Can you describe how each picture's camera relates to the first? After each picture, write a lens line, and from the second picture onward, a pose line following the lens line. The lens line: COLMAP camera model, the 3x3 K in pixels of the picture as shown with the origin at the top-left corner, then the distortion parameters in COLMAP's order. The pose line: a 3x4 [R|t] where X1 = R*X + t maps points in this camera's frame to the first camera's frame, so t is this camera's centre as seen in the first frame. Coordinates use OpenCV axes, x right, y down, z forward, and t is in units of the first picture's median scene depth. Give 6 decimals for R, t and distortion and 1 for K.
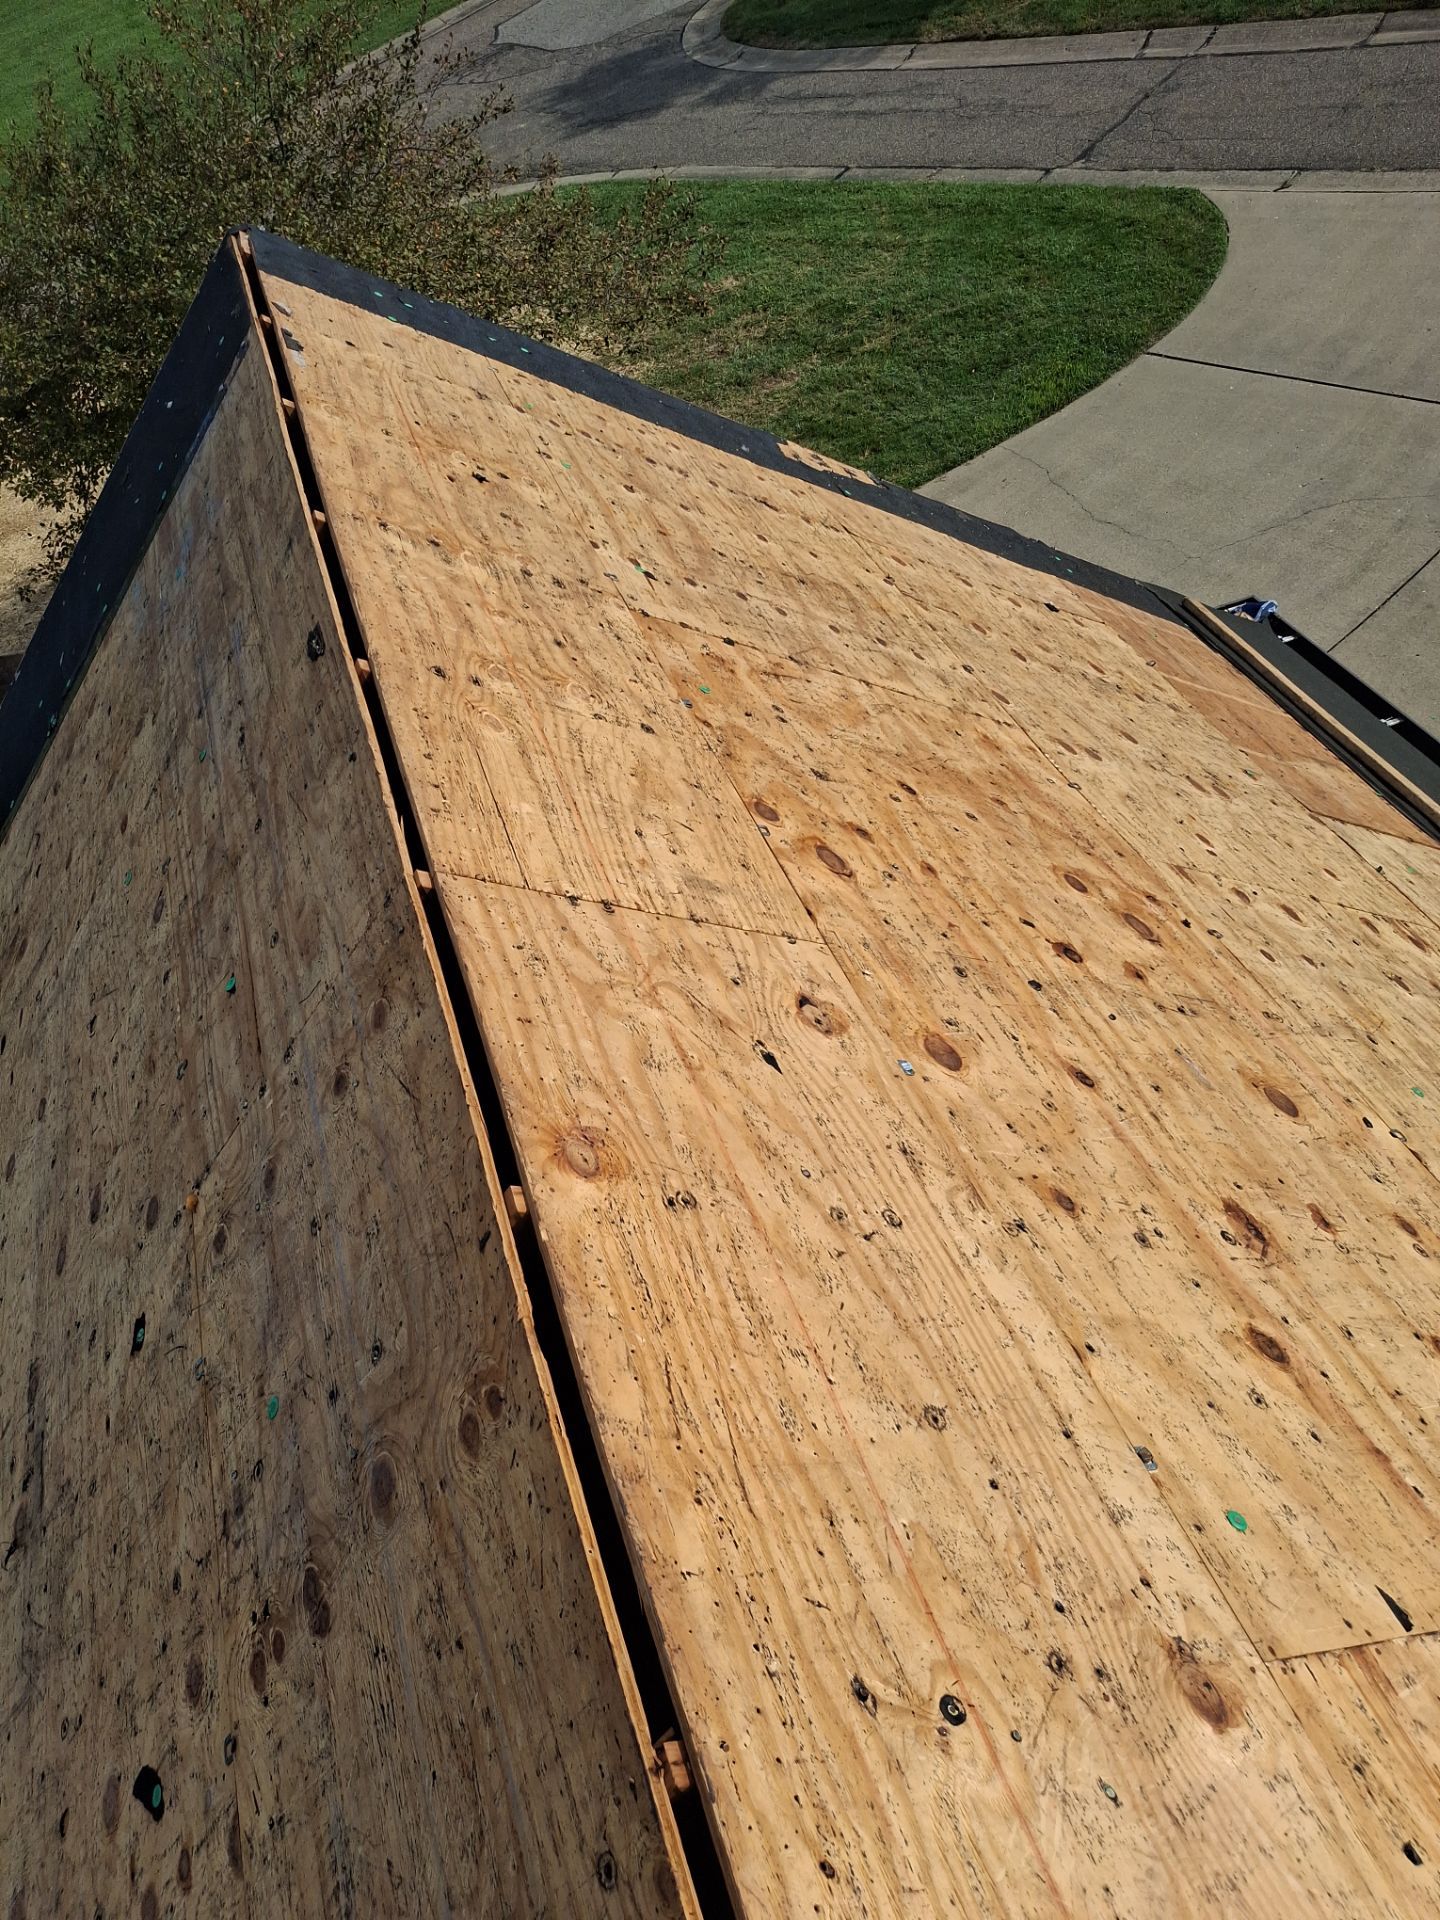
lens RADIAL K [[1452.3, 0, 713.5], [0, 1452.3, 954.5], [0, 0, 1]] dist [0.024436, -0.049144]
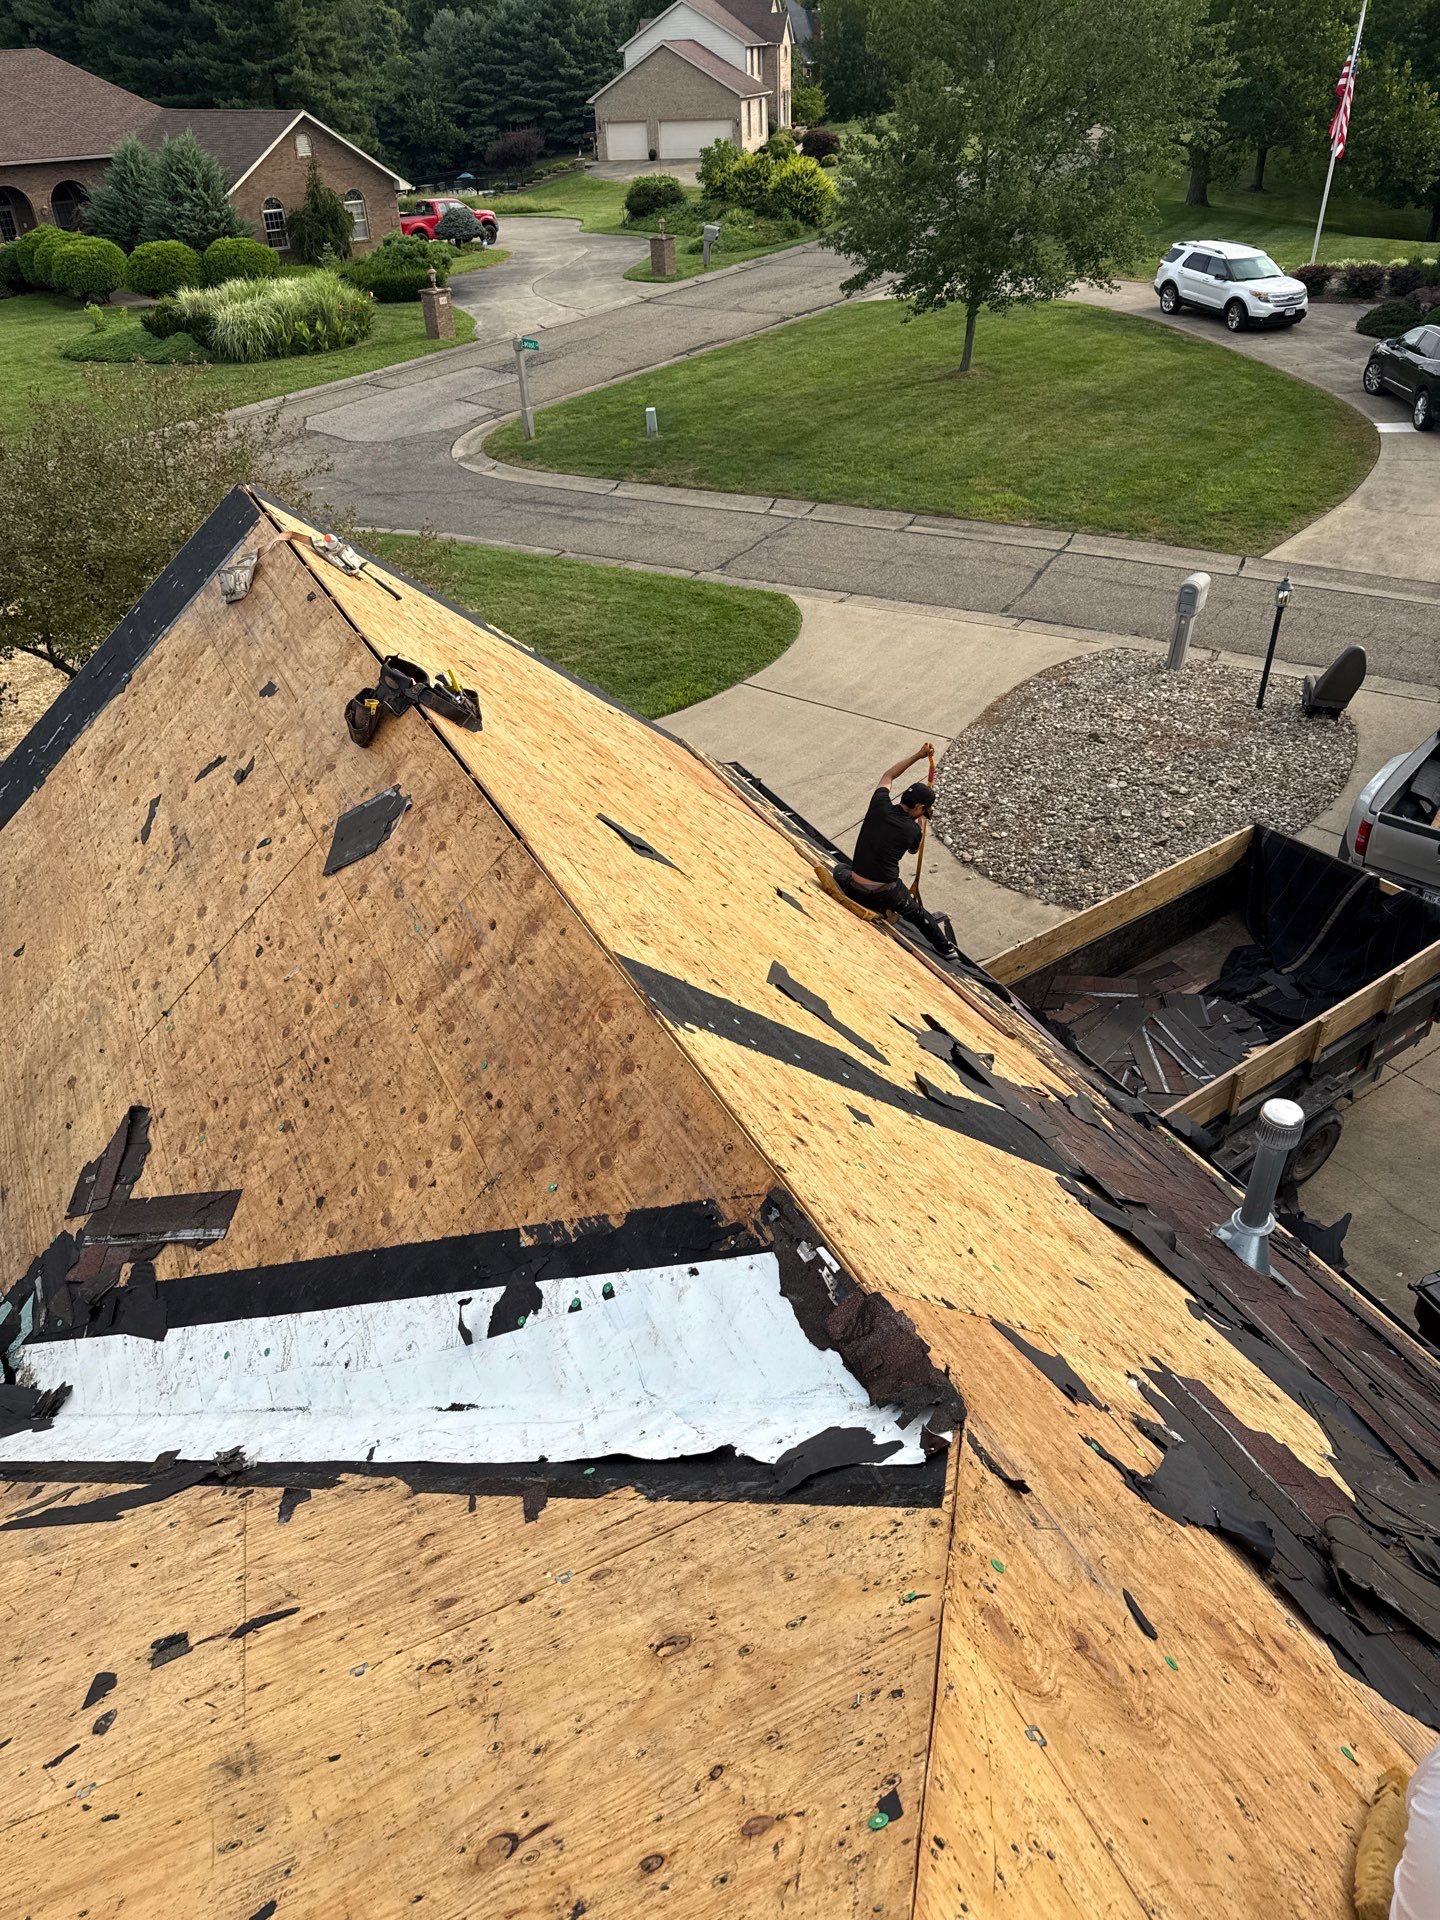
lens RADIAL K [[1396.6, 0, 726.9], [0, 1396.6, 968.2], [0, 0, 1]] dist [0.020798, -0.006607]
pose [[0.973301, 0.098677, 0.207240, 0.004886], [-0.049454, 0.971821, -0.230473, 0.183400], [-0.224142, 0.214071, 0.950754, -0.278365]]
